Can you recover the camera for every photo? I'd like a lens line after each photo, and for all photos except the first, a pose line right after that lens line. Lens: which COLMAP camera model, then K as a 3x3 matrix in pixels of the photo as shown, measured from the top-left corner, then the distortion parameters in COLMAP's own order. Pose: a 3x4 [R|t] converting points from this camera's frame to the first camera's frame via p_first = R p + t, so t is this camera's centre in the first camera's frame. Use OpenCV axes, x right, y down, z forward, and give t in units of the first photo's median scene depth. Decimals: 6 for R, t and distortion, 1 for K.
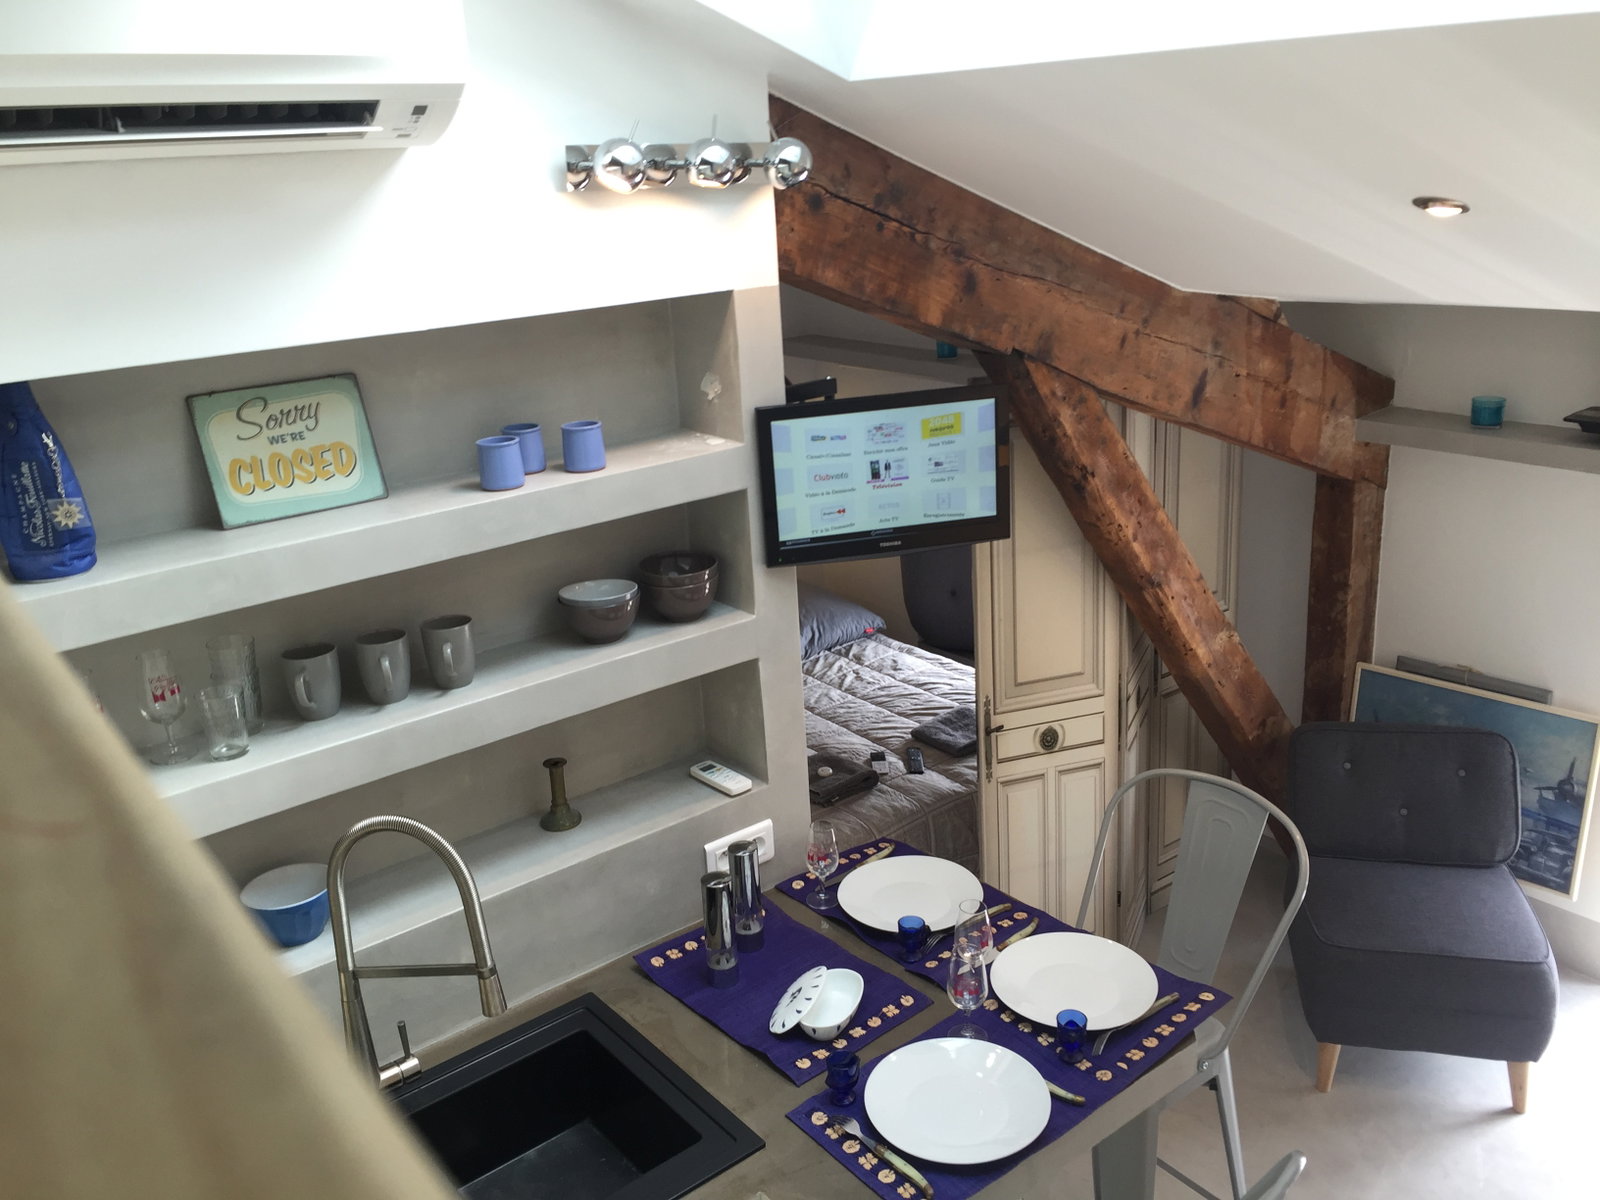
lens RADIAL K [[1377.6, 0, 800.0], [0, 1377.6, 600.0], [0, 0, 1]] dist [0.060390, -0.050042]
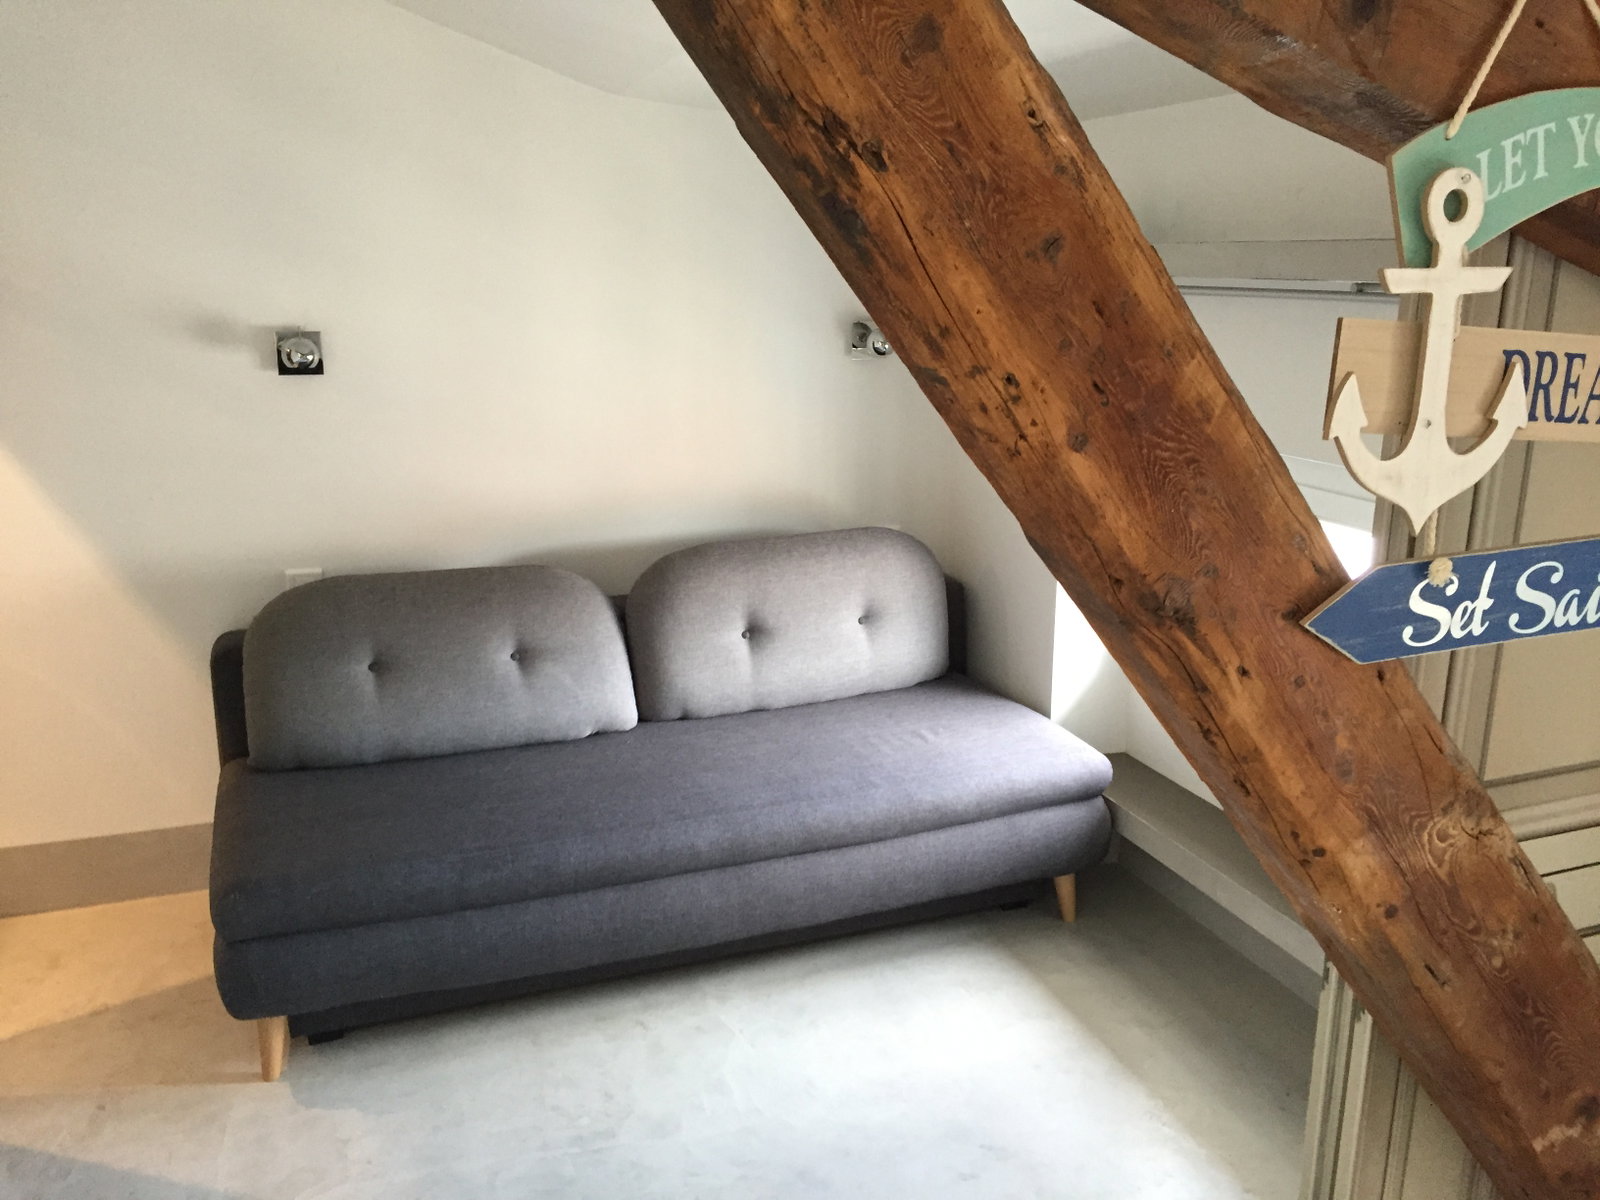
lens RADIAL K [[1377.6, 0, 800.0], [0, 1377.6, 600.0], [0, 0, 1]] dist [0.060390, -0.050042]
pose [[0.939257, 0.117902, -0.322329, 0.367105], [-0.140536, 0.988922, -0.047788, 0.014934], [0.313124, 0.090184, 0.945421, 0.905595]]
